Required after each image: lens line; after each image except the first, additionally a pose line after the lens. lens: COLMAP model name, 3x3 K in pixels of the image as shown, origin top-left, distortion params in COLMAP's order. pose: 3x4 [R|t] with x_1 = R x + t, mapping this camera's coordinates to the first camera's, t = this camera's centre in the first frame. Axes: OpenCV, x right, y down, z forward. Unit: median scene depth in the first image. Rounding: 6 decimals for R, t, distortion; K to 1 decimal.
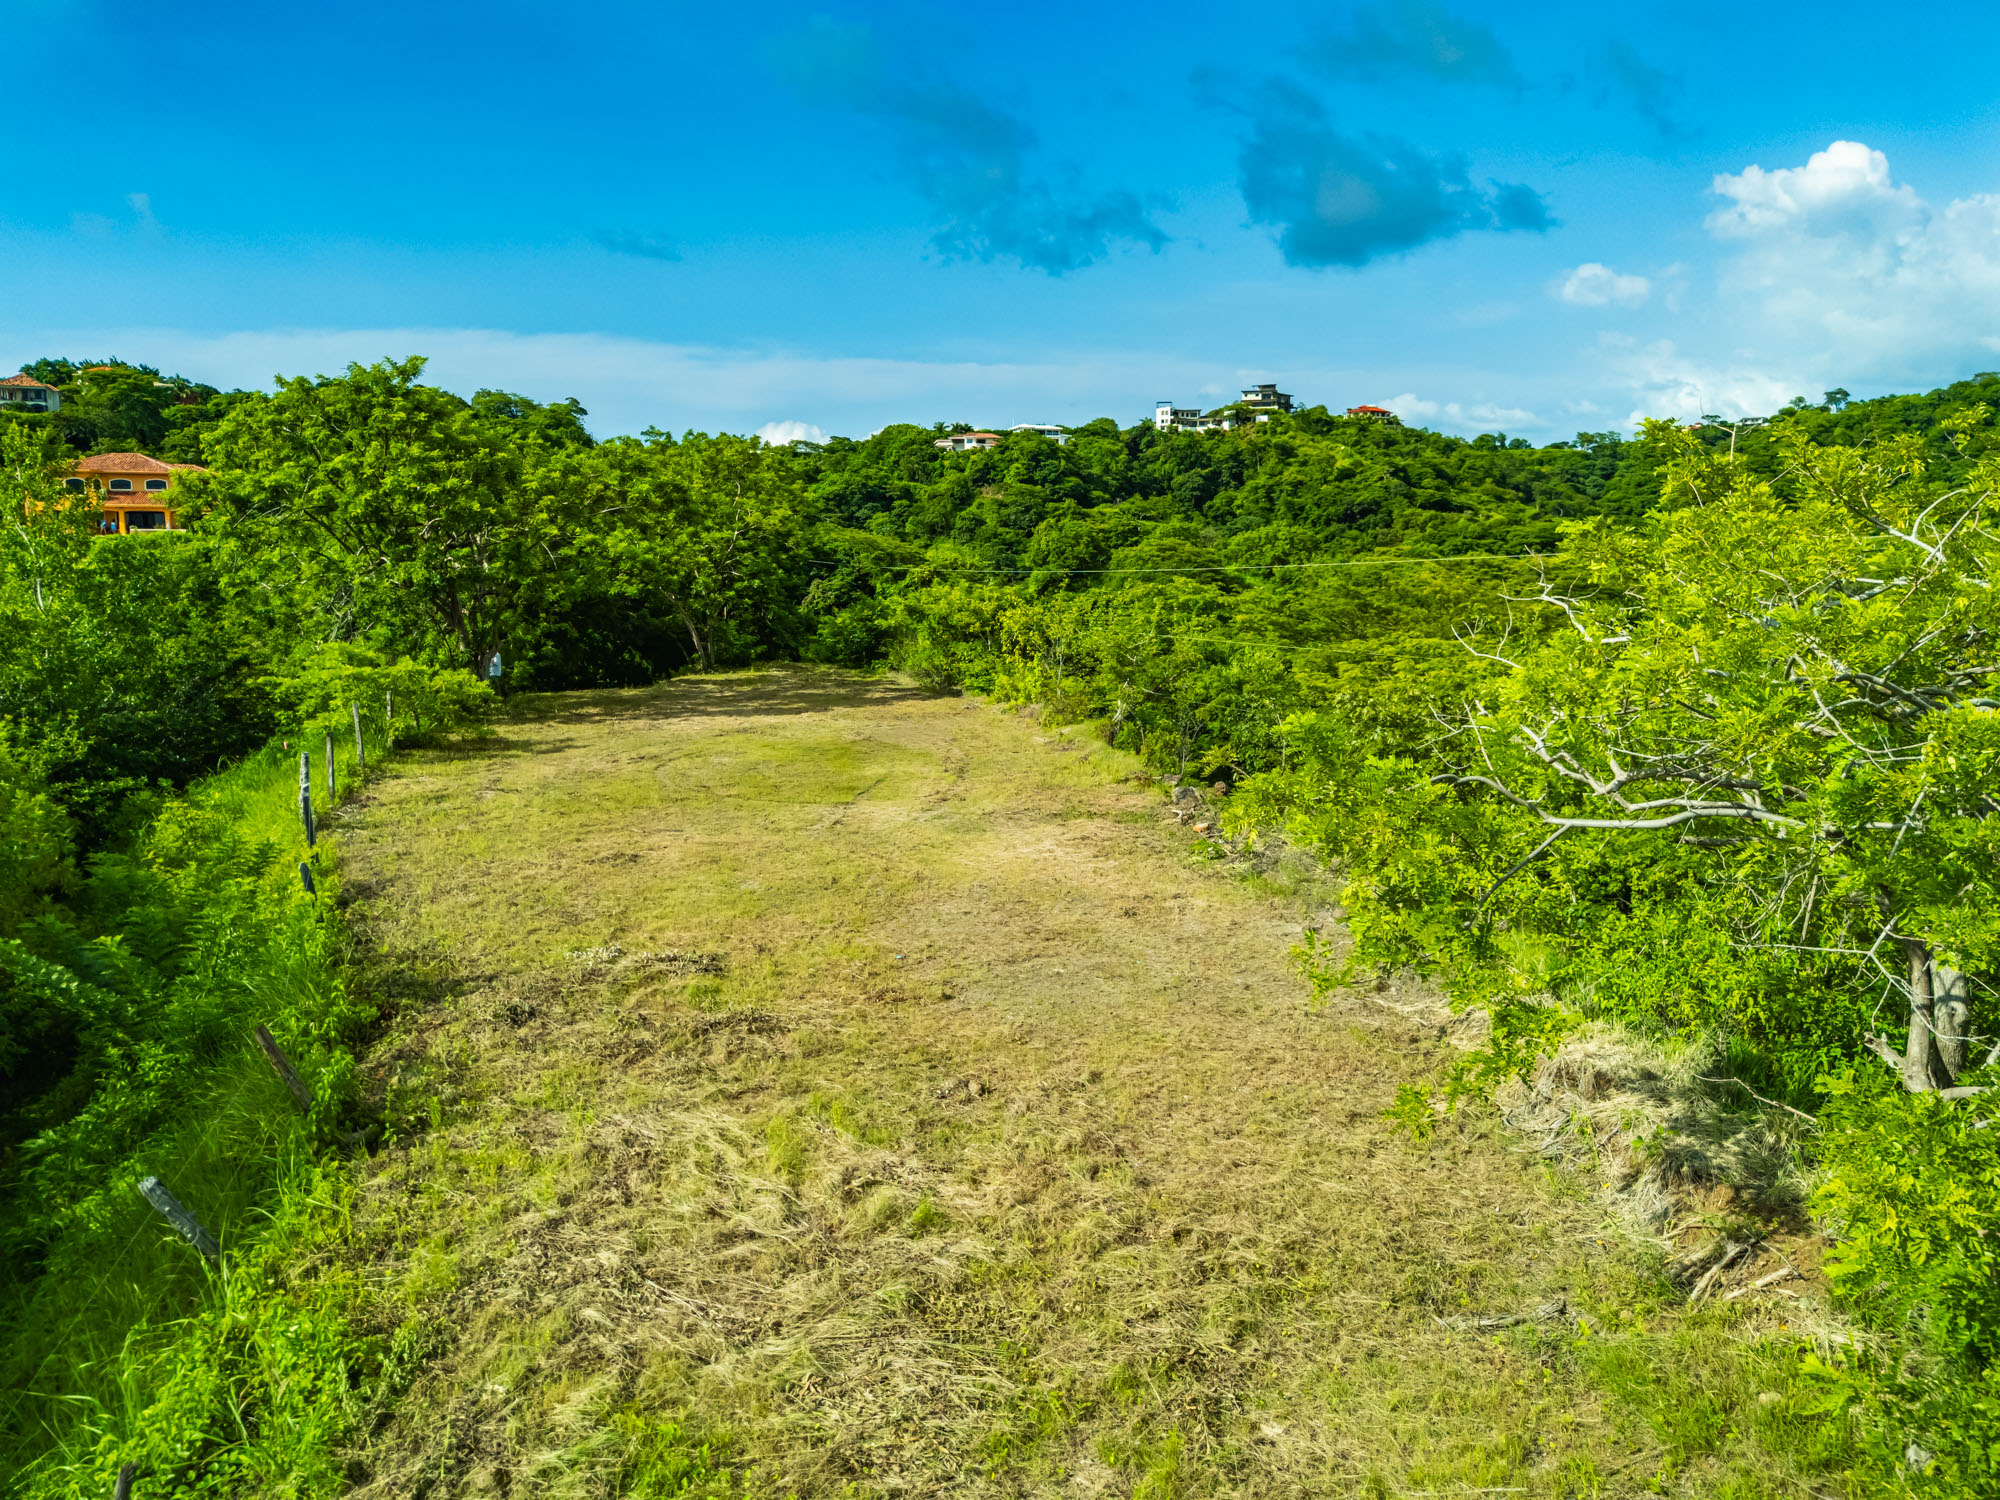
lens RADIAL K [[1476.2, 0, 1000.0], [0, 1476.2, 750.0], [0, 0, 1]] dist [0.077417, -0.101931]
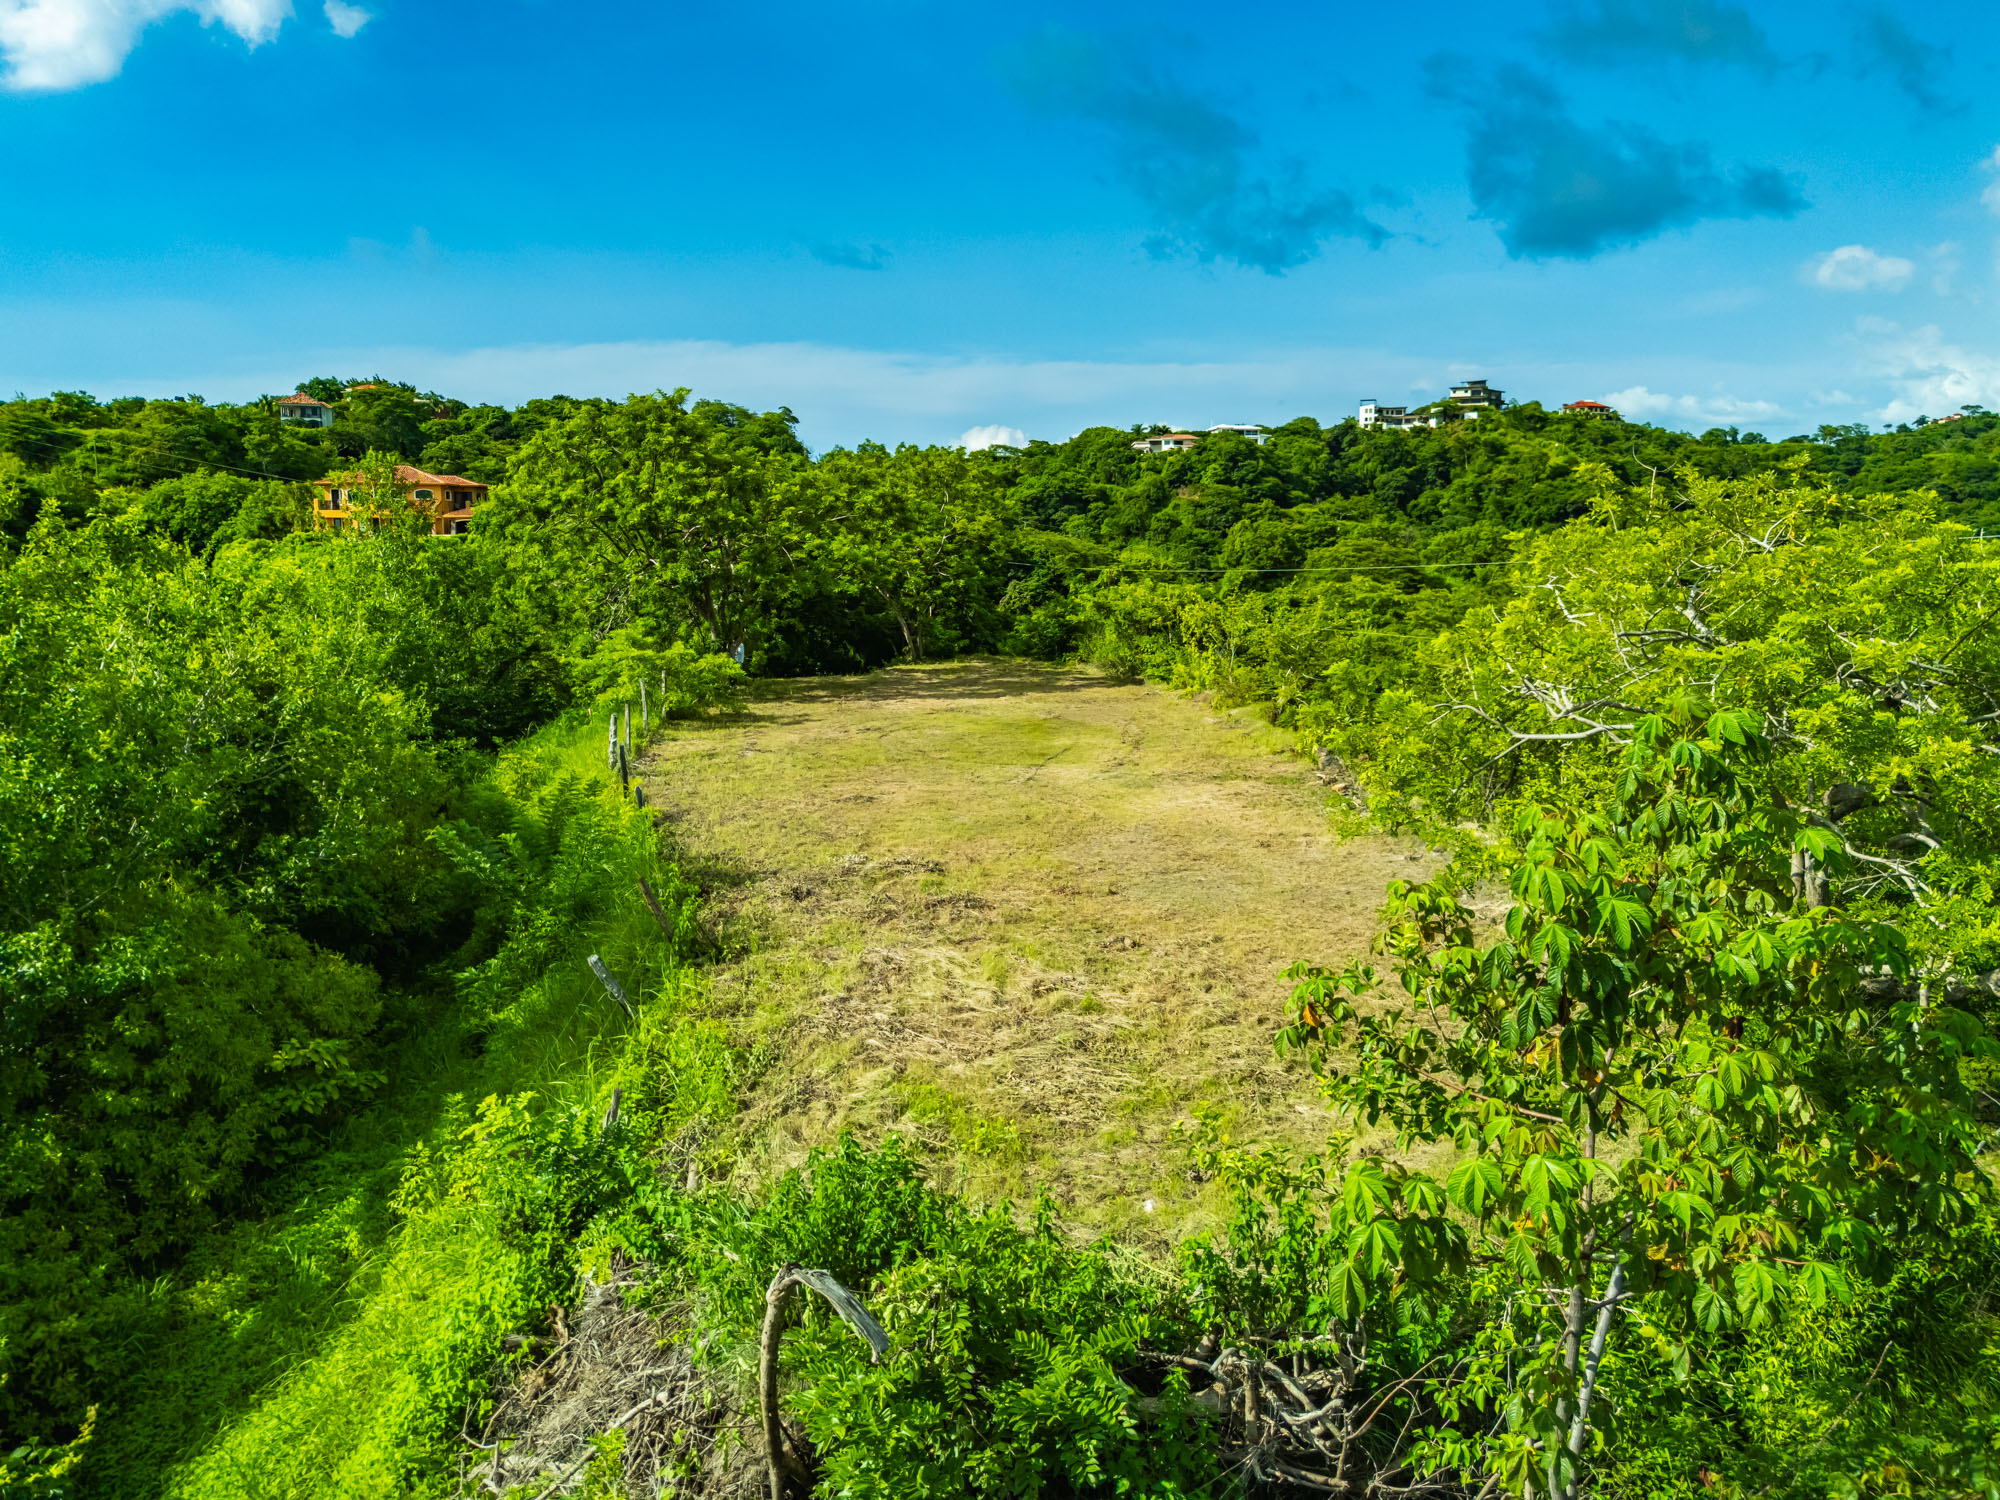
lens RADIAL K [[1476.2, 0, 1000.0], [0, 1476.2, 750.0], [0, 0, 1]] dist [0.077417, -0.101931]
pose [[0.991422, 0.016041, -0.129714, 0.010369], [-0.016176, 0.999869, 0.000012, 0.013160], [0.129697, 0.002086, 0.991551, -0.099090]]
